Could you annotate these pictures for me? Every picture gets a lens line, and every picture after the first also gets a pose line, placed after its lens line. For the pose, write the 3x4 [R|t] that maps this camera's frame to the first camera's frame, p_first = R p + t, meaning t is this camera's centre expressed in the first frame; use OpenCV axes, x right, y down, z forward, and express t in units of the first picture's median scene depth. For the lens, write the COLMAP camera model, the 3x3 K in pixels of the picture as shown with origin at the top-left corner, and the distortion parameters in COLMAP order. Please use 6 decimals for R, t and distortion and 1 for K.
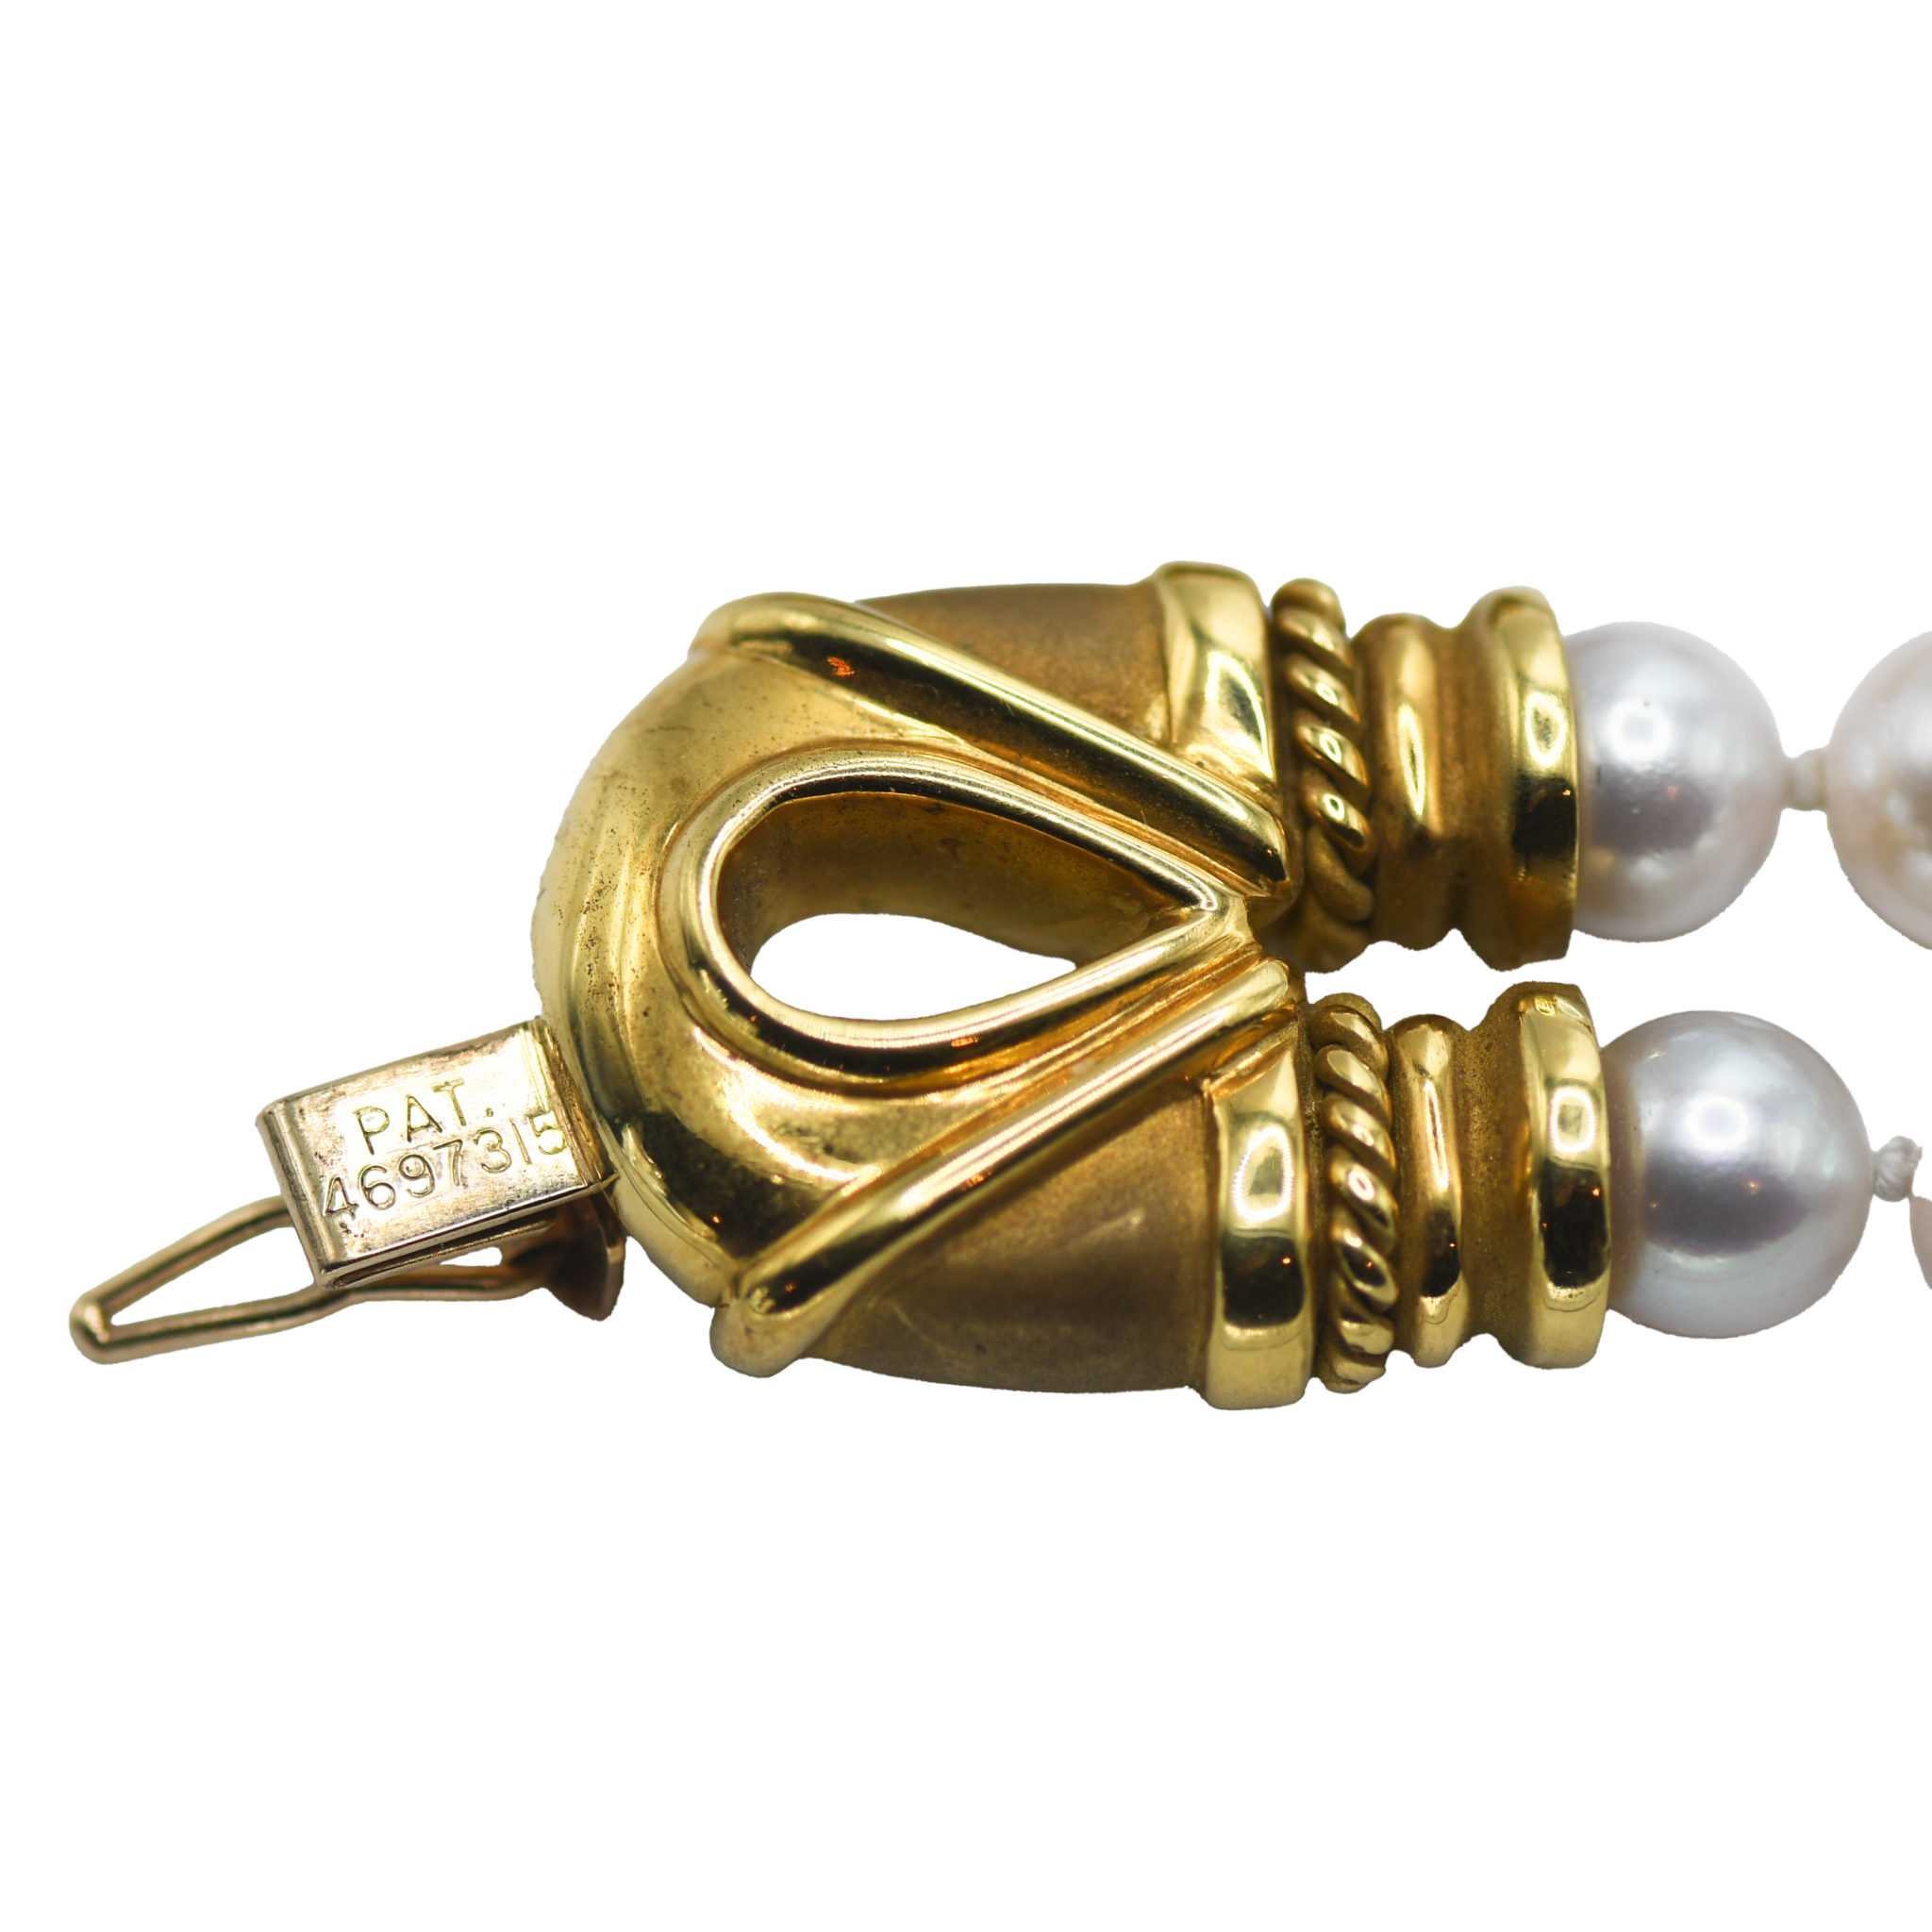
lens RADIAL K [[12683.9, 0, 964.9], [0, 12683.9, 963.6], [0, 0, 1]] dist [-1.020102, 0.000000]
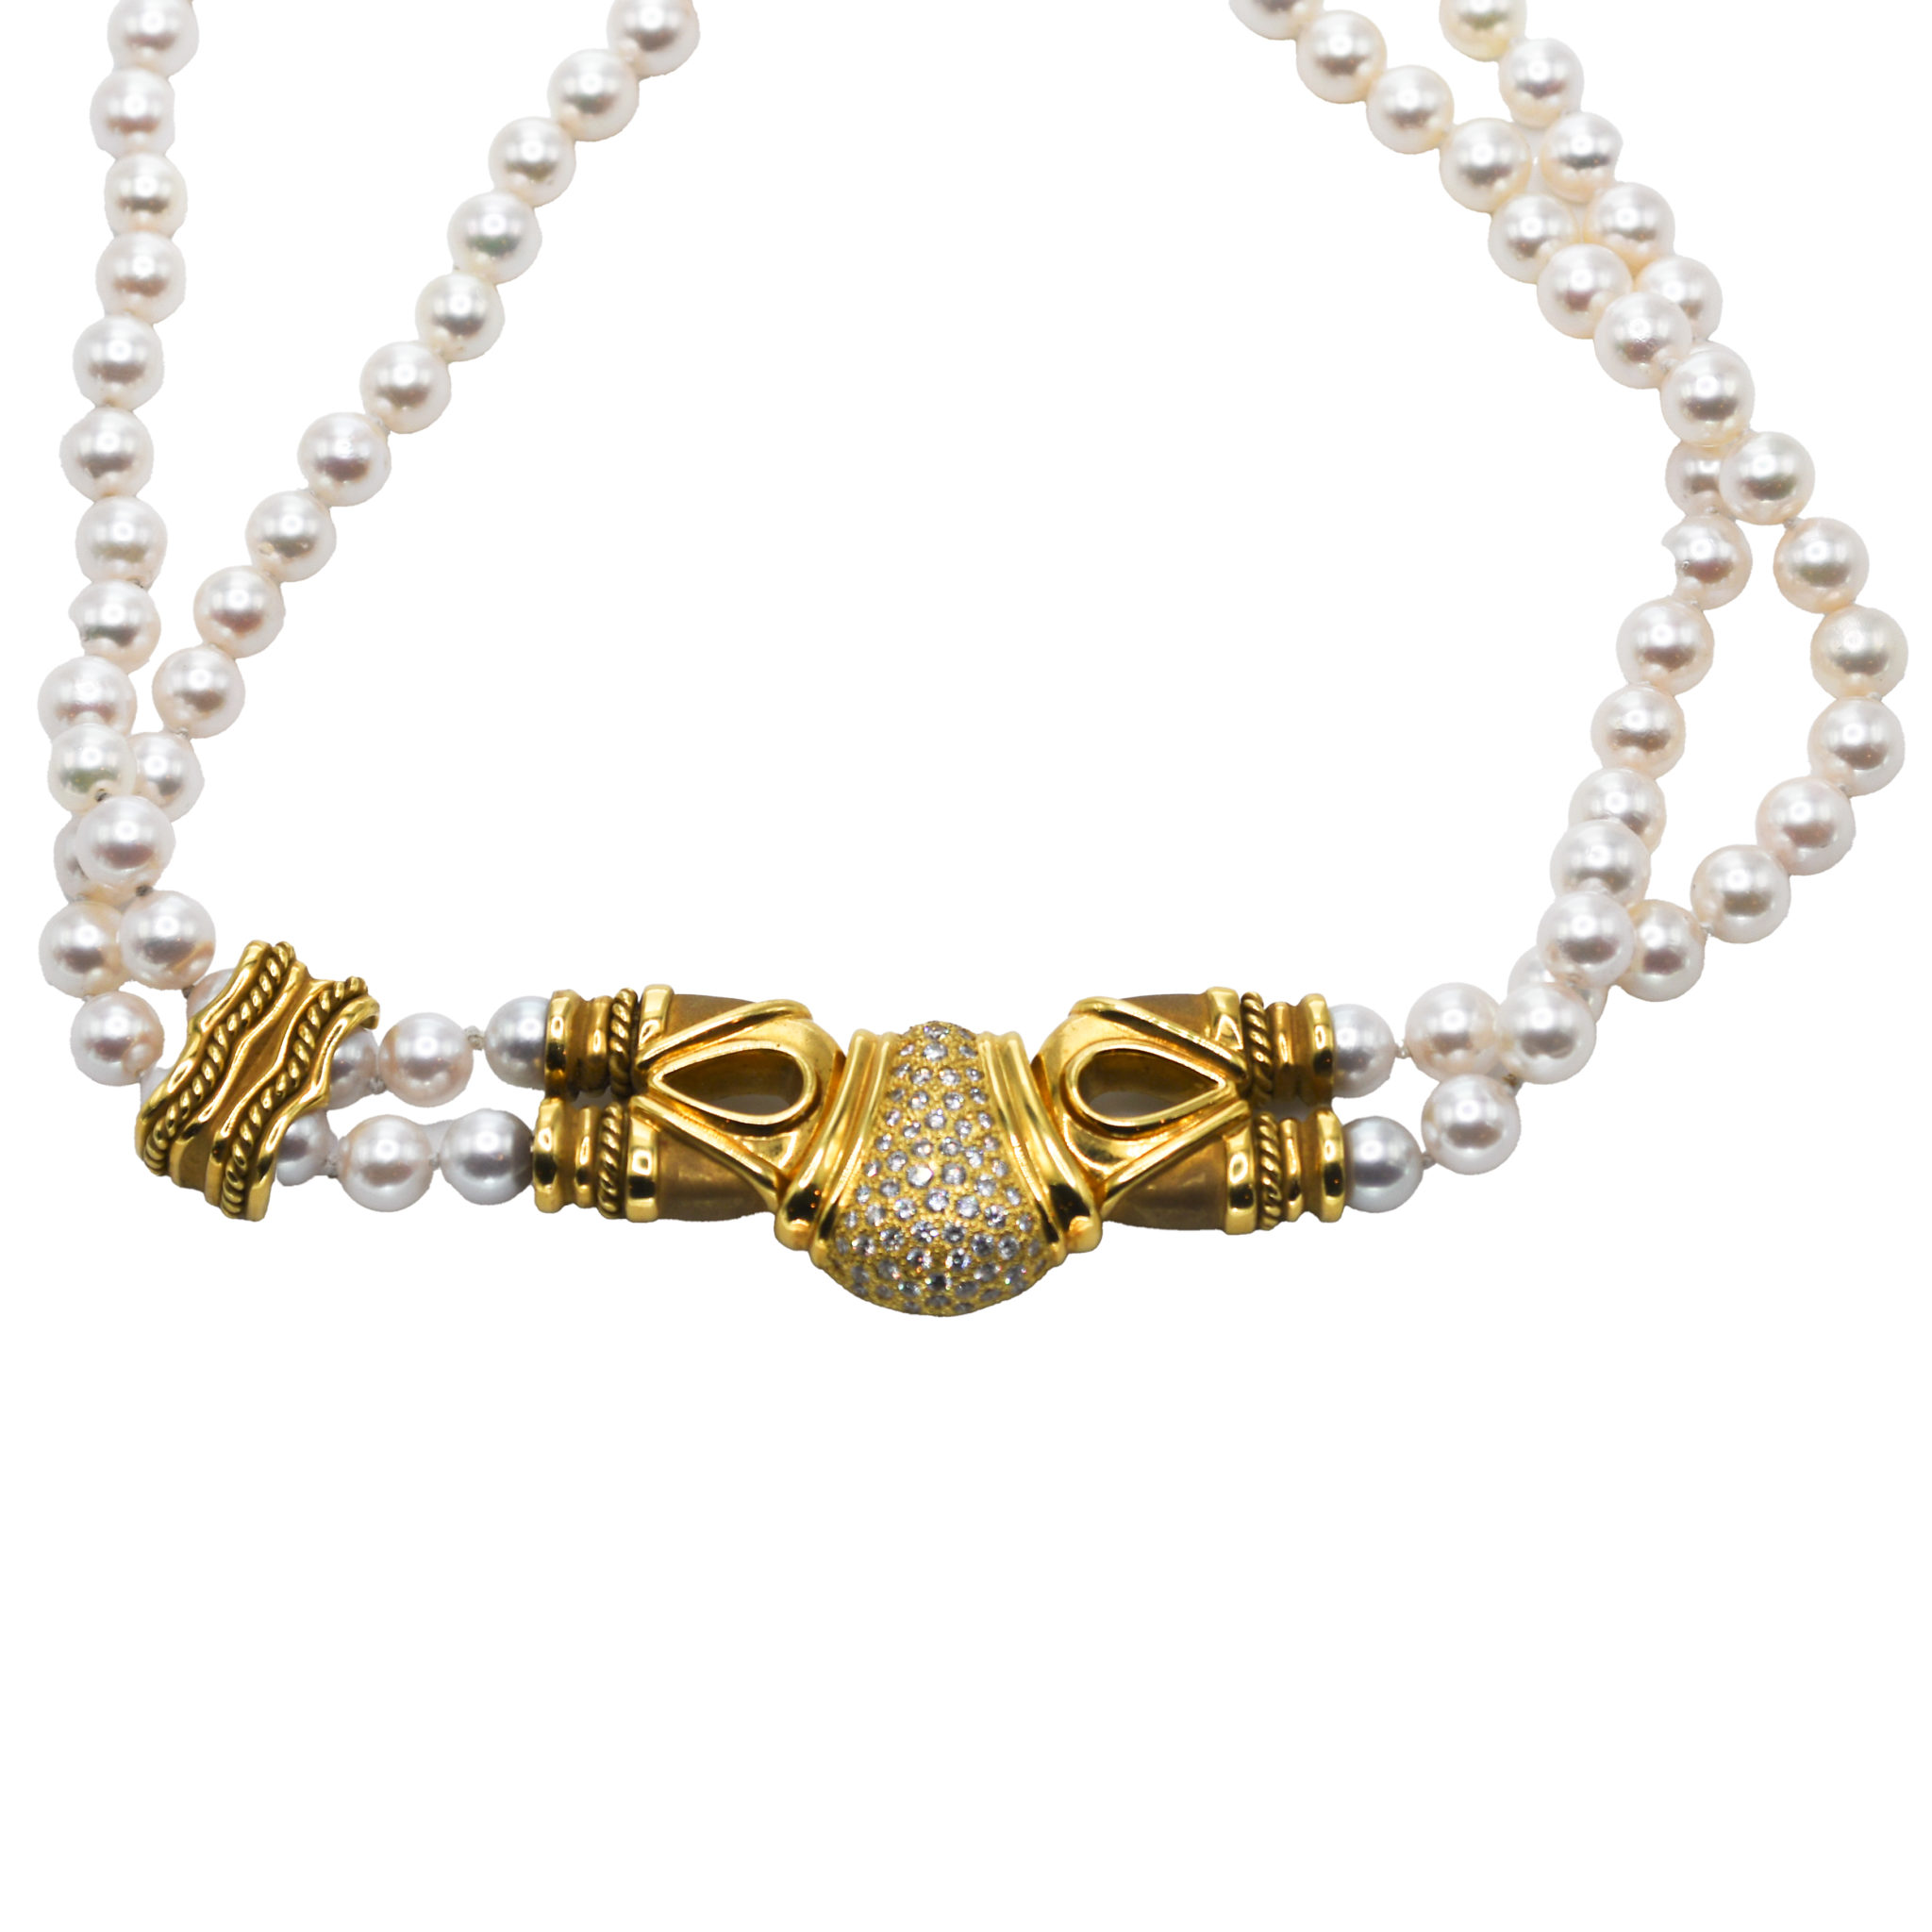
lens RADIAL K [[6549.0, 0, 953.0], [0, 6549.0, 953.7], [0, 0, 1]] dist [4.870255, 0.000000]
pose [[0.999868, -0.004644, -0.015593, -0.026363], [0.004253, 0.999678, -0.025014, 0.004305], [0.015705, 0.024945, 0.999565, -0.809367]]
